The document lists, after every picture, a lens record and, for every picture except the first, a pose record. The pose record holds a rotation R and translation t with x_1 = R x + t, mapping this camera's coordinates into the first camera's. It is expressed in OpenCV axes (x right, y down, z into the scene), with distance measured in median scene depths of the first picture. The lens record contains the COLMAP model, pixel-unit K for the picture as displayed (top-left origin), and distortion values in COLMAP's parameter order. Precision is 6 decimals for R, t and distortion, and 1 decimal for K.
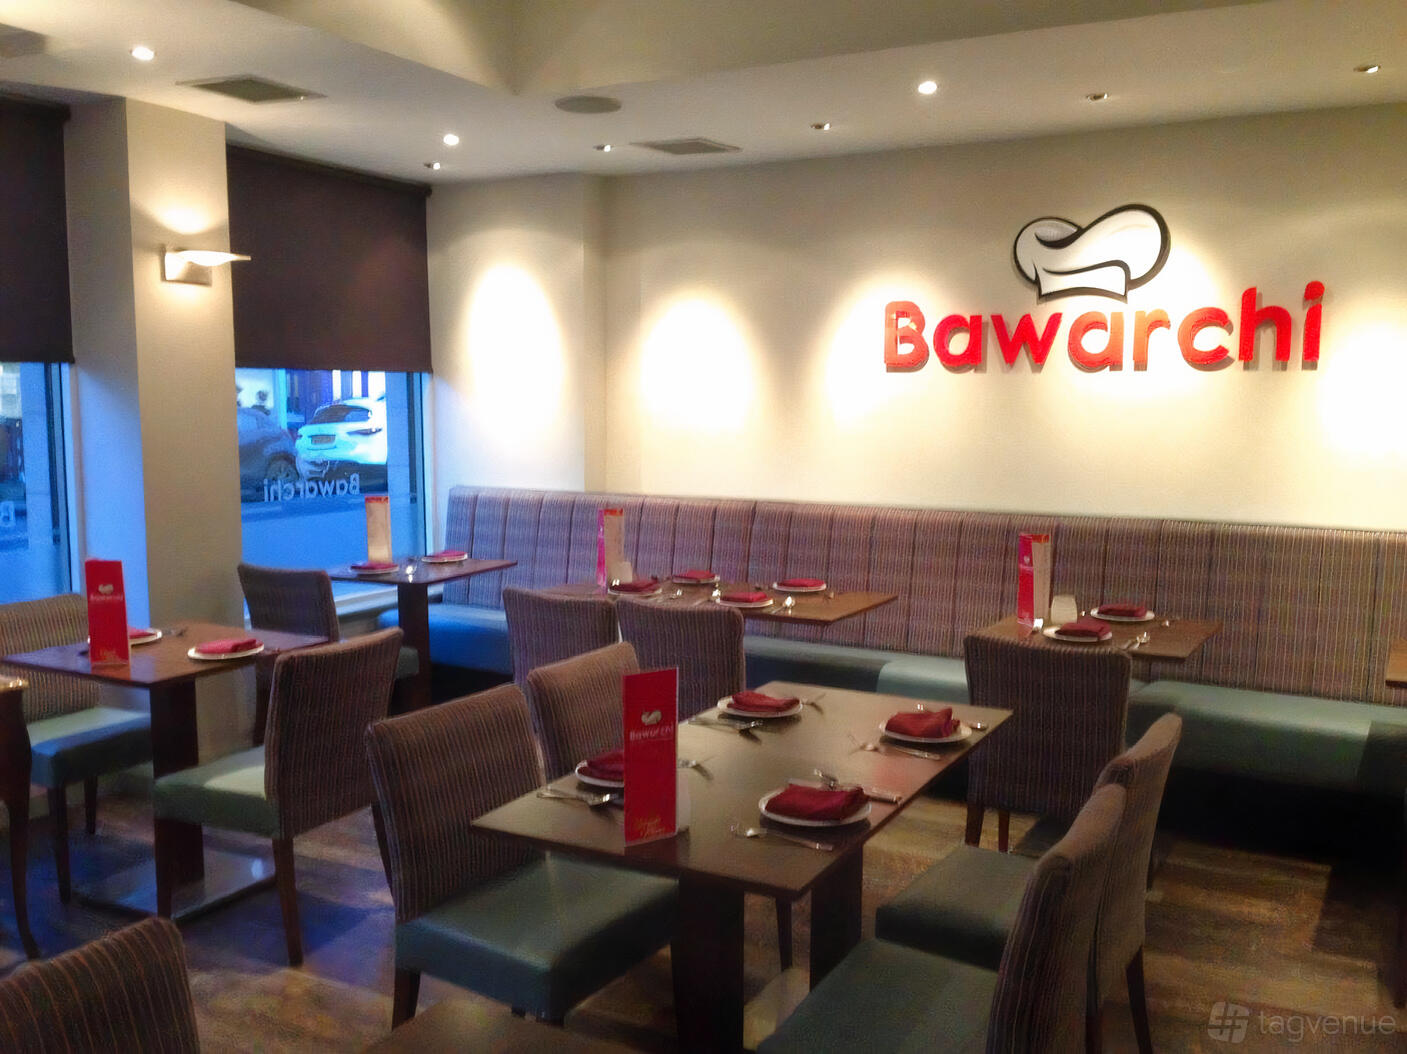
lens RADIAL K [[1229.5, 0, 702.2], [0, 1229.5, 593.8], [0, 0, 1]] dist [0.005794, -0.001261]
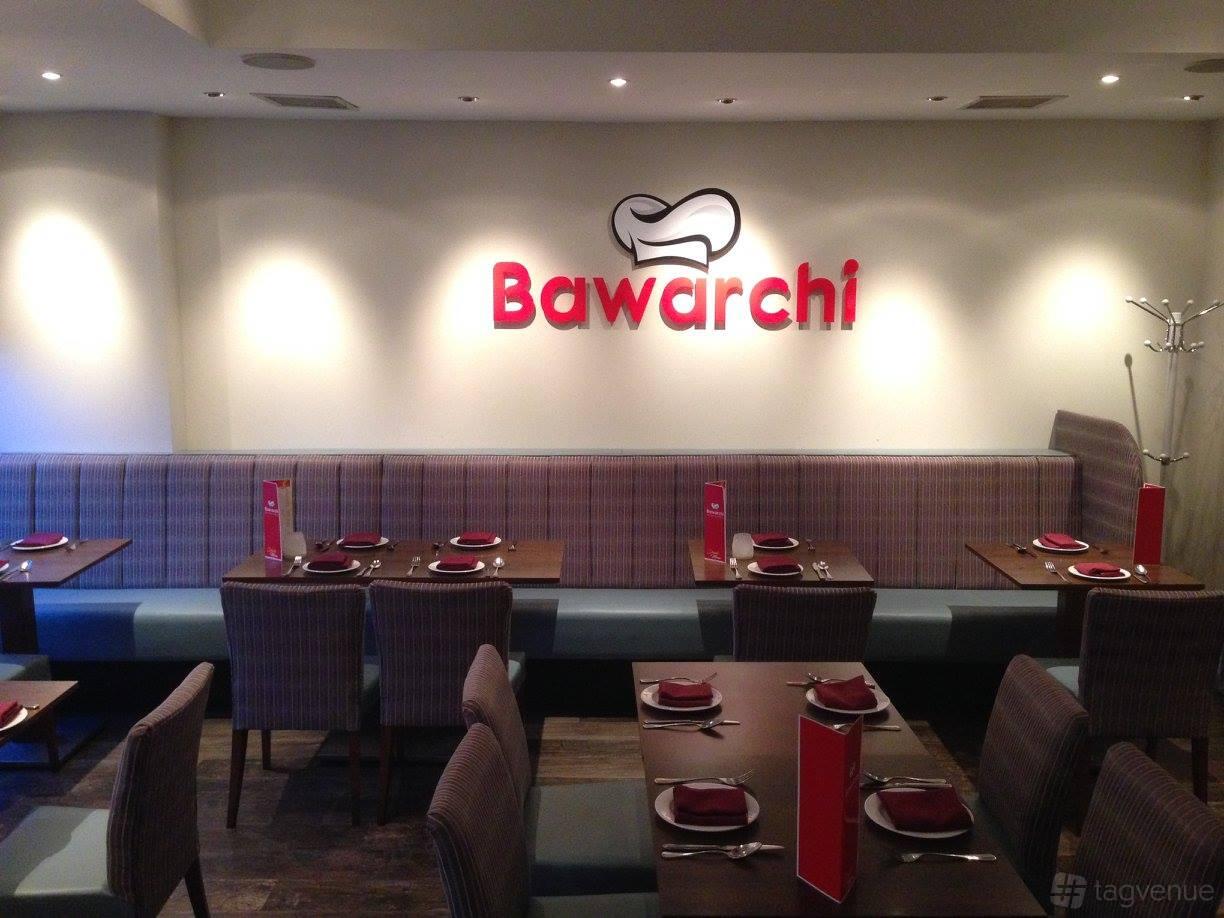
lens RADIAL K [[1105.5, 0, 612.0], [0, 1105.5, 459.0], [0, 0, 1]] dist [-0.008343, -0.005650]
pose [[0.869709, -0.047045, 0.491318, -0.252857], [0.078997, 0.995882, -0.044480, -0.019310], [-0.487203, 0.077497, 0.869844, 0.142382]]
